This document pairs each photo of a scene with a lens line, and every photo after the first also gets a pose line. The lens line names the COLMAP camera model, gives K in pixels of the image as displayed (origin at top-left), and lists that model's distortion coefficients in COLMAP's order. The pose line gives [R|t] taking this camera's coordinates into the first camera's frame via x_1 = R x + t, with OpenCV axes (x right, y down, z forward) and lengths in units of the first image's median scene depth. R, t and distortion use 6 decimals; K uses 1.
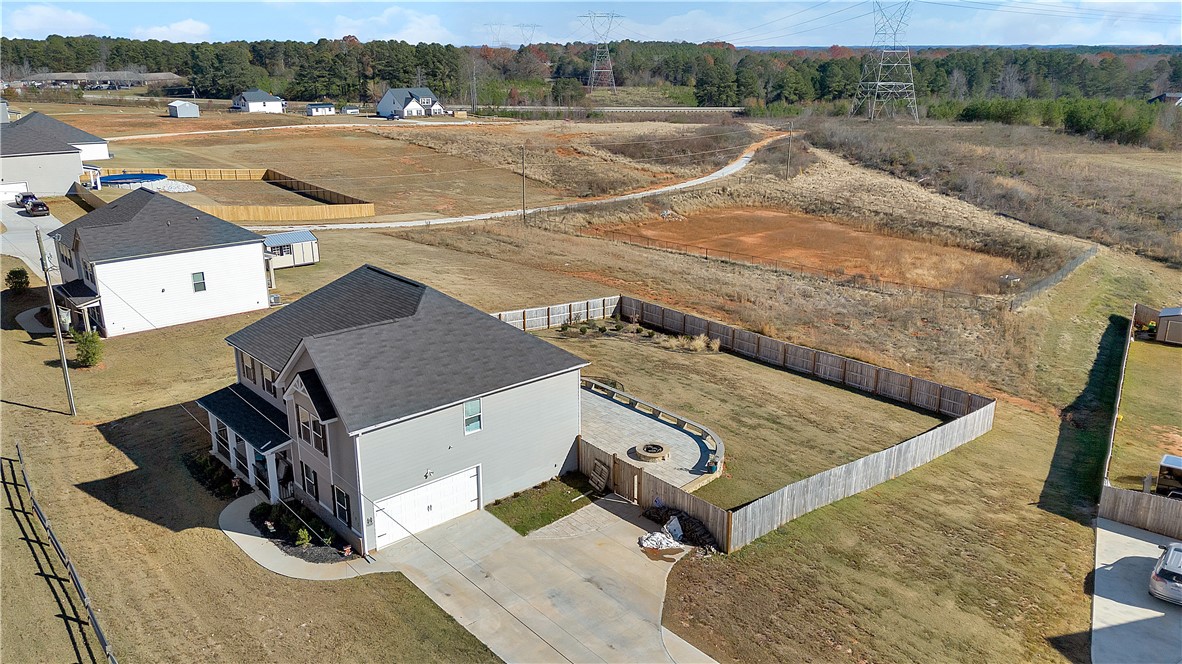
lens RADIAL K [[877.0, 0, 593.3], [0, 877.0, 327.9], [0, 0, 1]] dist [0.094147, -0.105353]
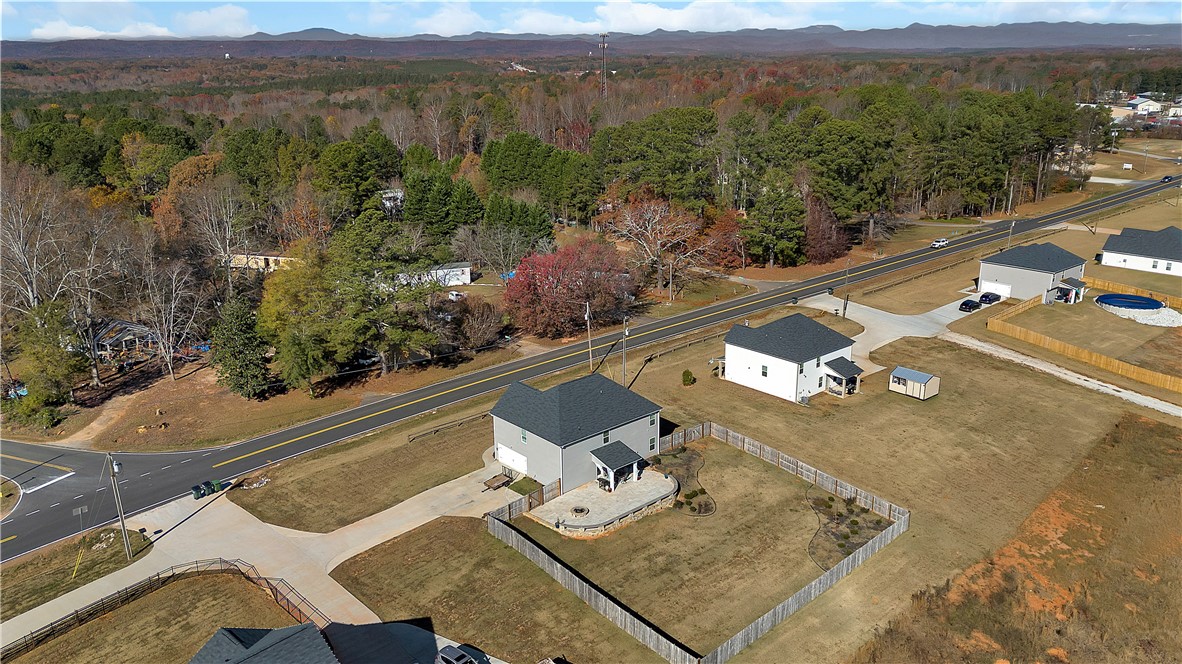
lens RADIAL K [[877.0, 0, 593.3], [0, 877.0, 327.9], [0, 0, 1]] dist [0.094147, -0.105353]
pose [[0.008298, 0.293379, -0.955960, 1.898863], [-0.295904, 0.913899, 0.277902, -0.817957], [0.955182, 0.280566, 0.094396, 0.779776]]
